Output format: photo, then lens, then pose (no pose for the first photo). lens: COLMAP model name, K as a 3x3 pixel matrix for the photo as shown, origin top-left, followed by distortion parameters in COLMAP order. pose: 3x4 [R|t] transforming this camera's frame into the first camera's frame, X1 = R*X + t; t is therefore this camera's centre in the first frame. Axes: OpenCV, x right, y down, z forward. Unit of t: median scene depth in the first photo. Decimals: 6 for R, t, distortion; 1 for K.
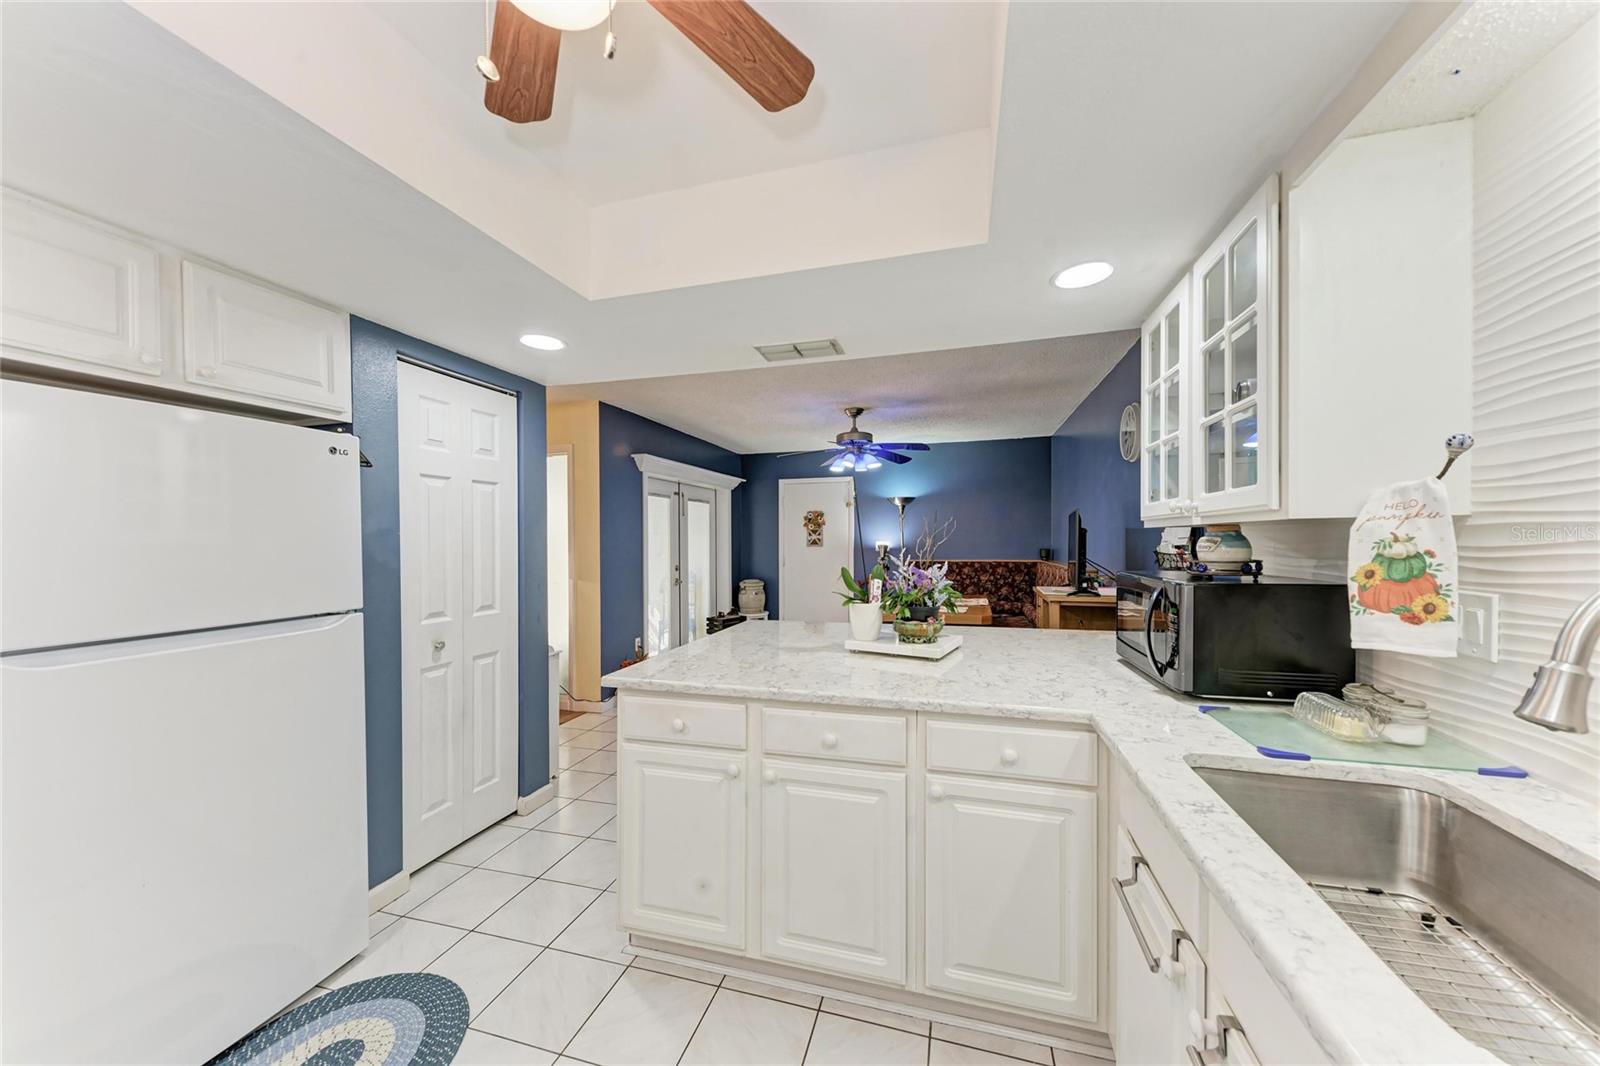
lens RADIAL K [[552.4, 0, 800.2], [0, 552.4, 544.0], [0, 0, 1]] dist [0.008351, -0.000190]
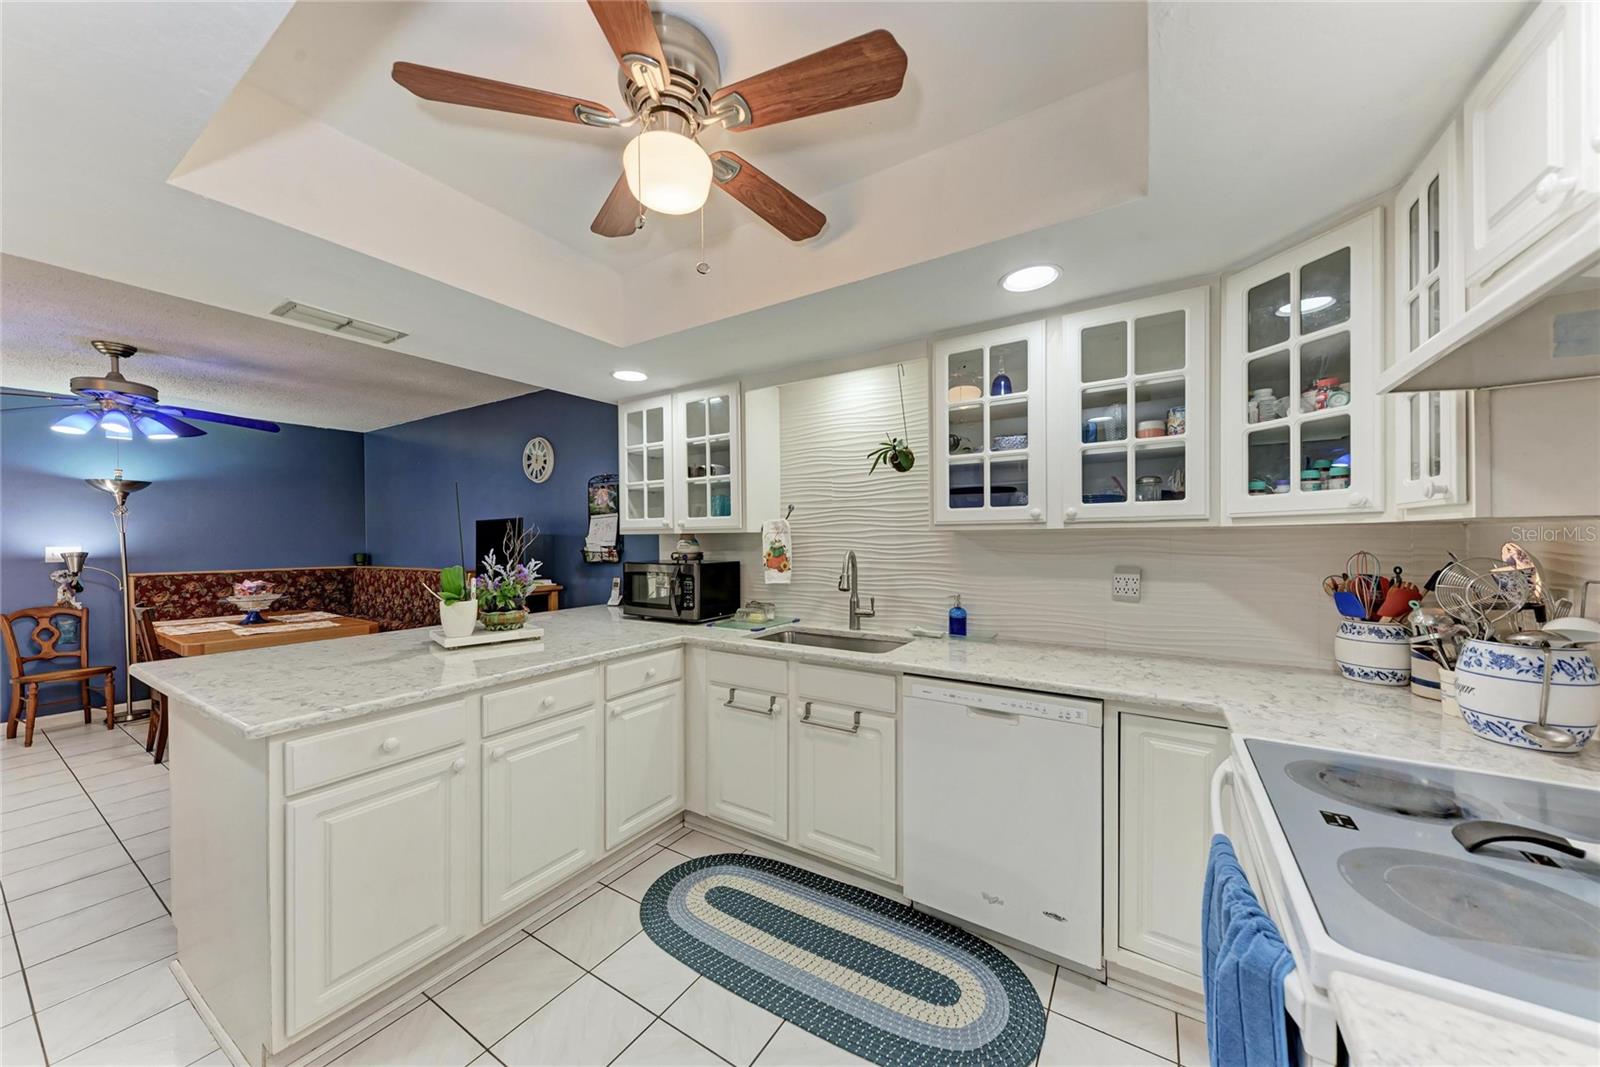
lens RADIAL K [[552.4, 0, 798.8], [0, 552.4, 545.8], [0, 0, 1]] dist [0.008351, -0.000190]
pose [[0.279991, -0.002820, 0.959998, -0.311294], [0.010090, 0.999949, -0.000005, 0.003233], [-0.959950, 0.009688, 0.280005, 0.034371]]
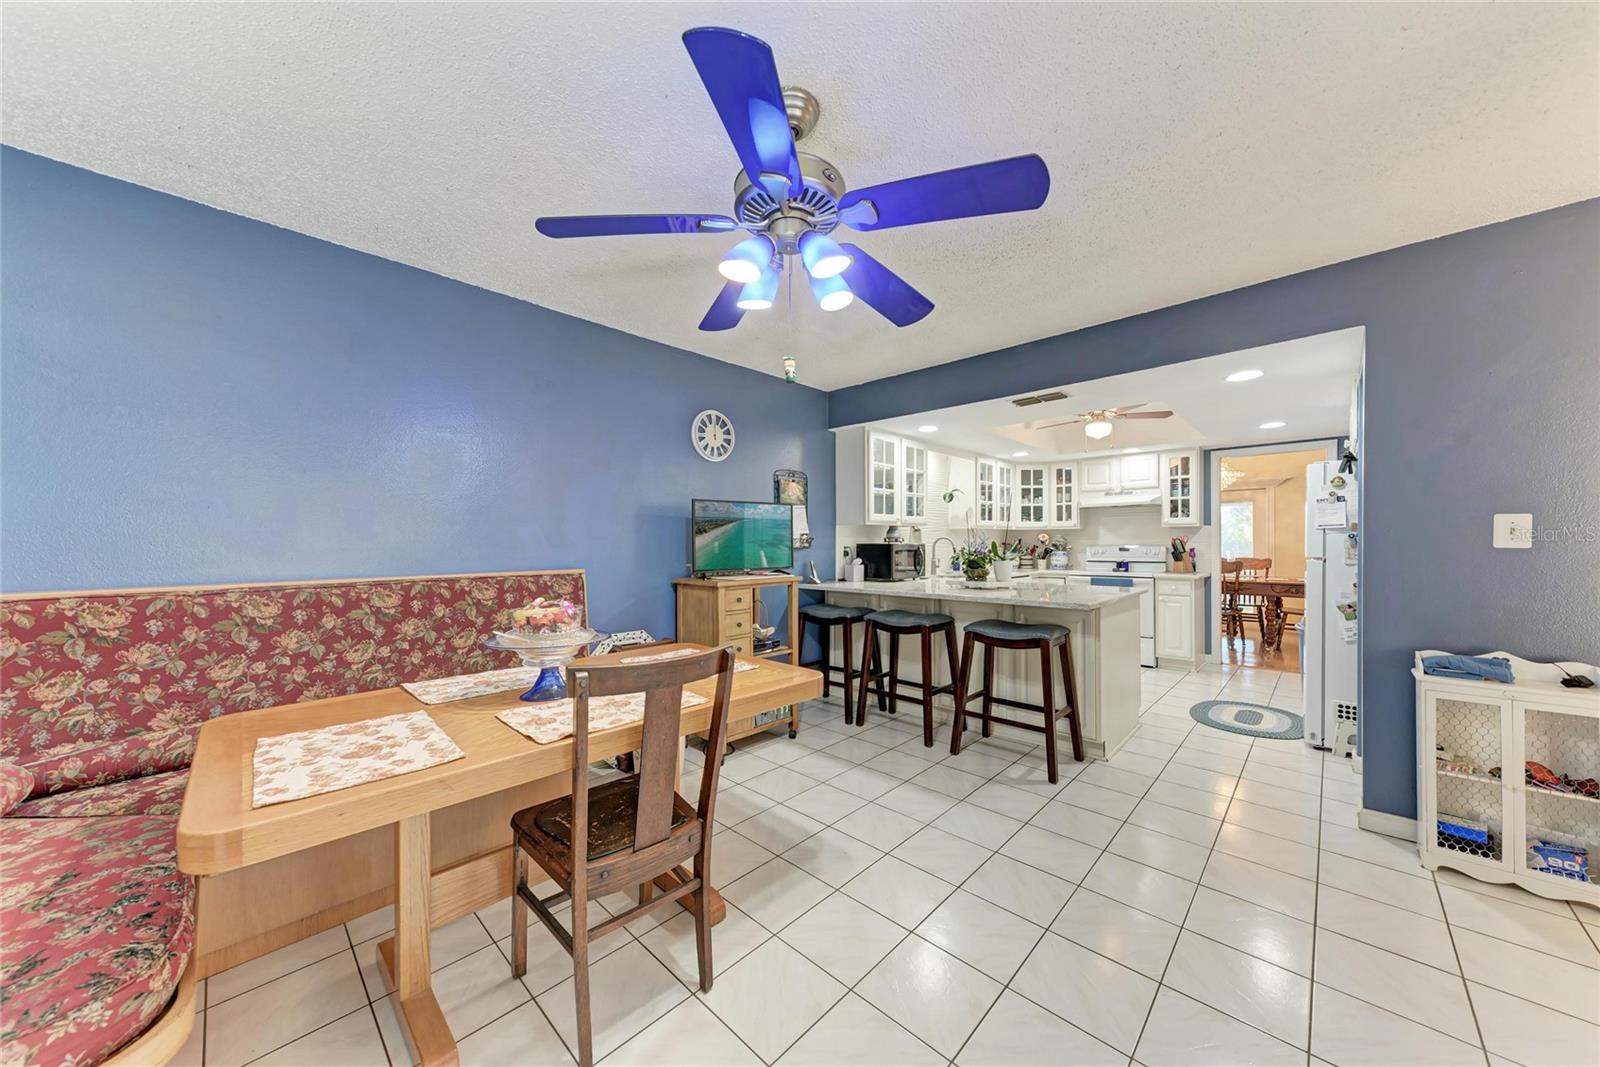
lens RADIAL K [[552.4, 0, 806.4], [0, 552.4, 543.9], [0, 0, 1]] dist [0.008351, -0.000190]
pose [[-0.887315, 0.005360, 0.461132, -0.058697], [0.011650, 0.999874, 0.010794, 0.008009], [-0.461016, 0.014950, -0.887266, 1.292411]]
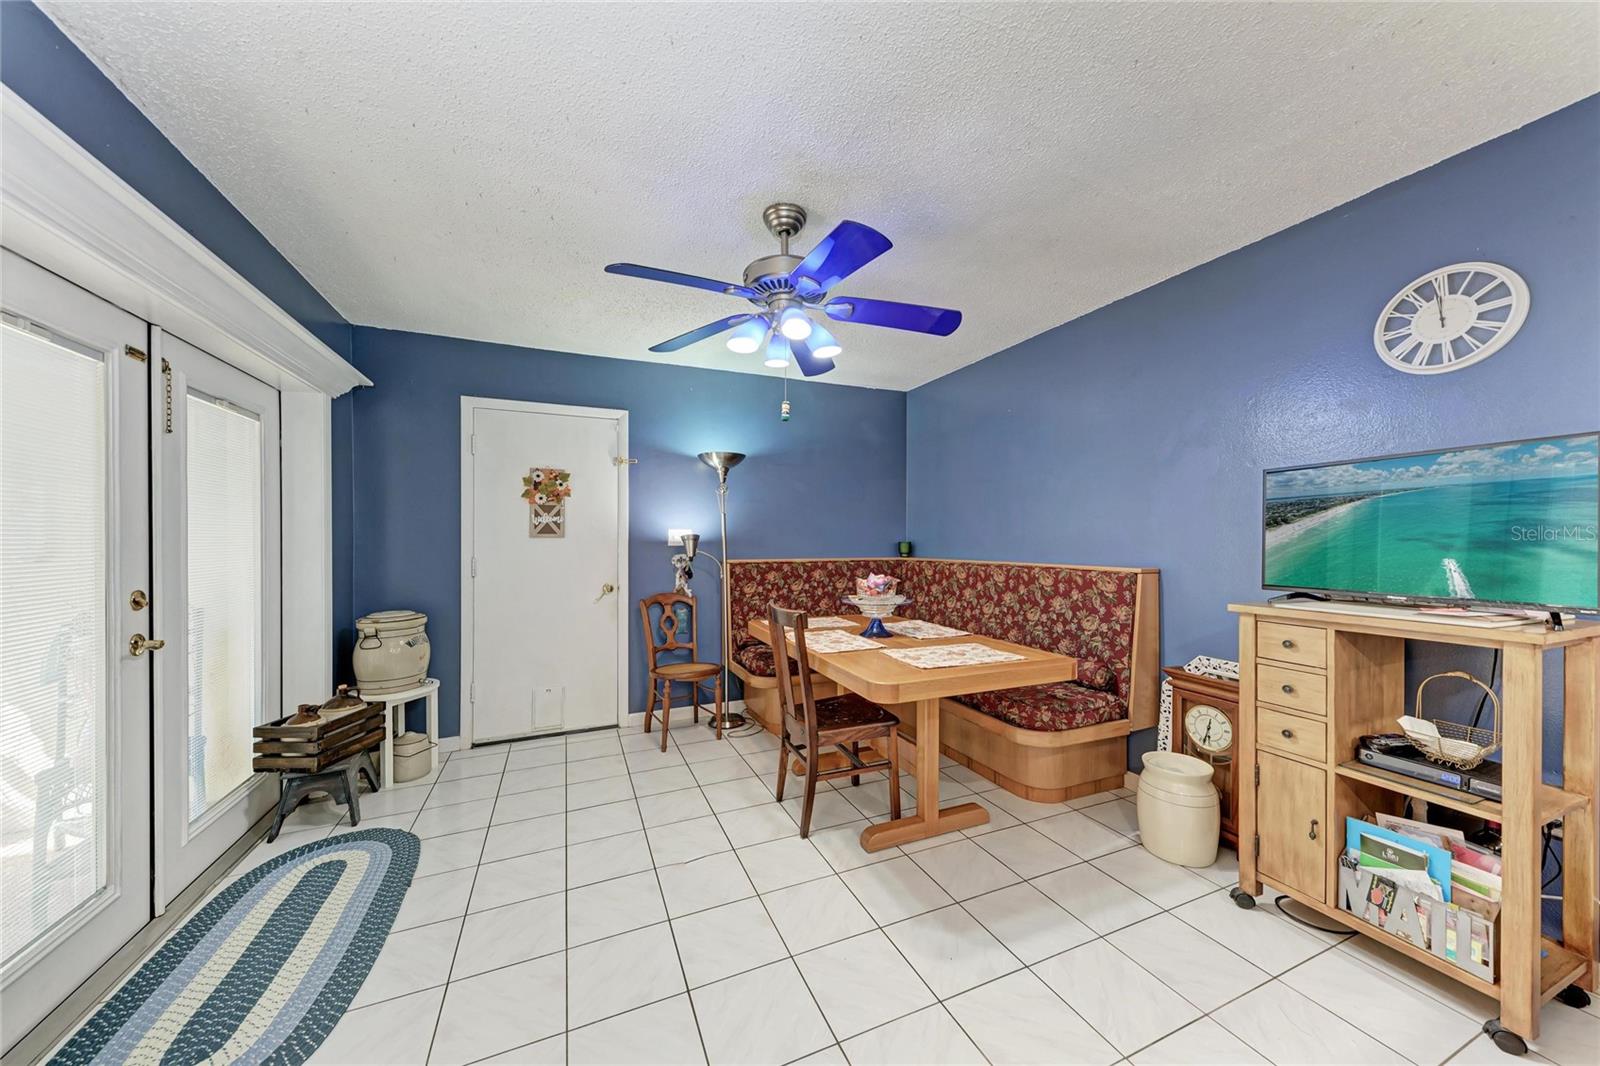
lens RADIAL K [[552.4, 0, 800.4], [0, 552.4, 540.5], [0, 0, 1]] dist [0.008351, -0.000190]
pose [[0.776154, 0.005584, 0.630519, -0.163565], [-0.000418, 0.999965, -0.008340, 0.016263], [-0.630544, 0.006209, 0.776129, 0.650418]]
